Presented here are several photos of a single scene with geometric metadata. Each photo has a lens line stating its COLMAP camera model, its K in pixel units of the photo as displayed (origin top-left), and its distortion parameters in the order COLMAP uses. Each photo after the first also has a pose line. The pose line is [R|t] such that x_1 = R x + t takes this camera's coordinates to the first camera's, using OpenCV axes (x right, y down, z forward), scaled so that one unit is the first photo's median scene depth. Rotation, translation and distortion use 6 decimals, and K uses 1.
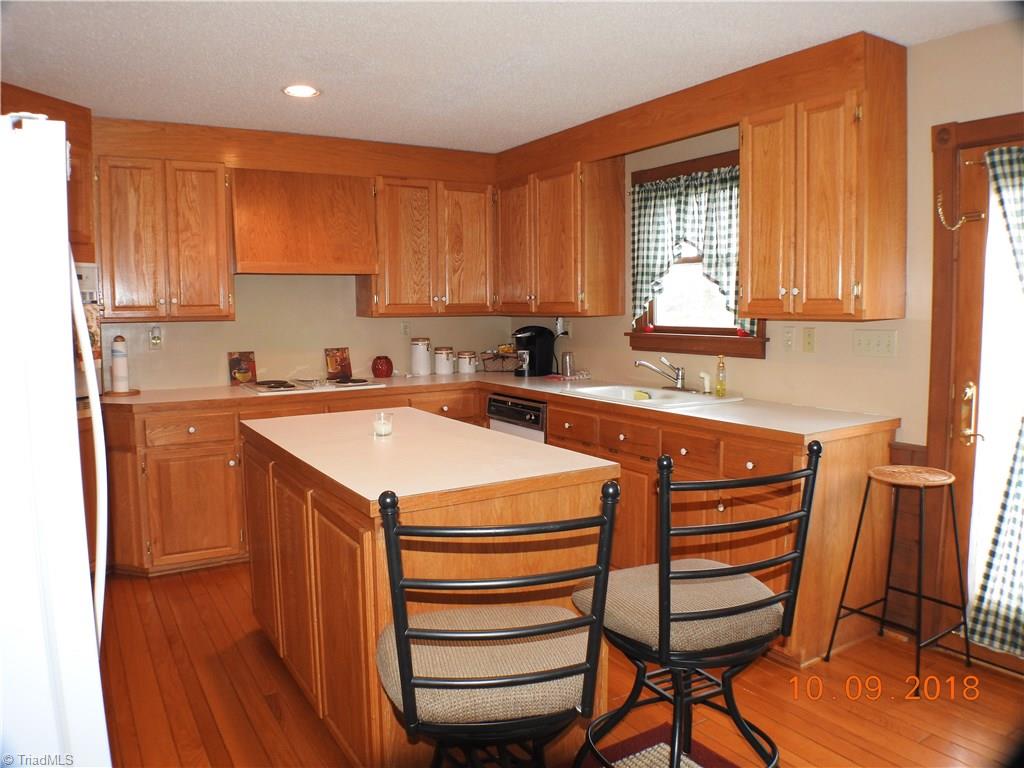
lens RADIAL K [[769.5, 0, 512.0], [0, 769.5, 384.0], [0, 0, 1]] dist [-0.083678, 0.002794]
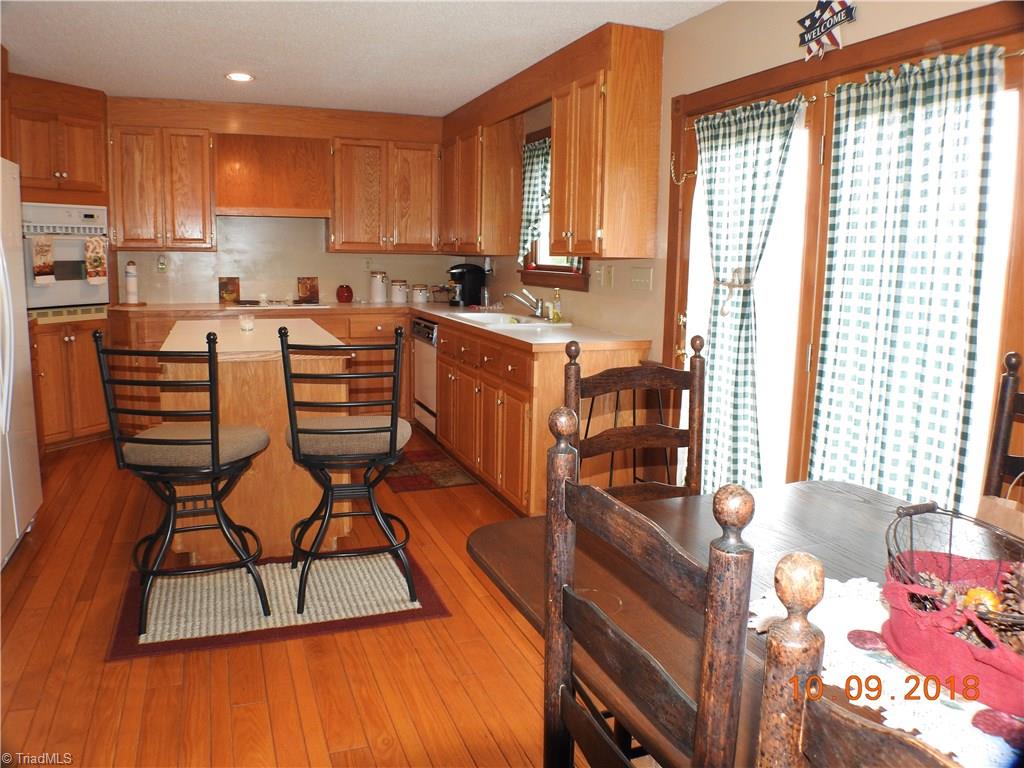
lens RADIAL K [[769.5, 0, 512.0], [0, 769.5, 384.0], [0, 0, 1]] dist [-0.083678, 0.002794]
pose [[0.983121, 0.057064, -0.173832, 0.349195], [-0.046076, 0.996715, 0.066611, 0.030175], [0.177062, -0.057477, 0.982520, -0.183284]]
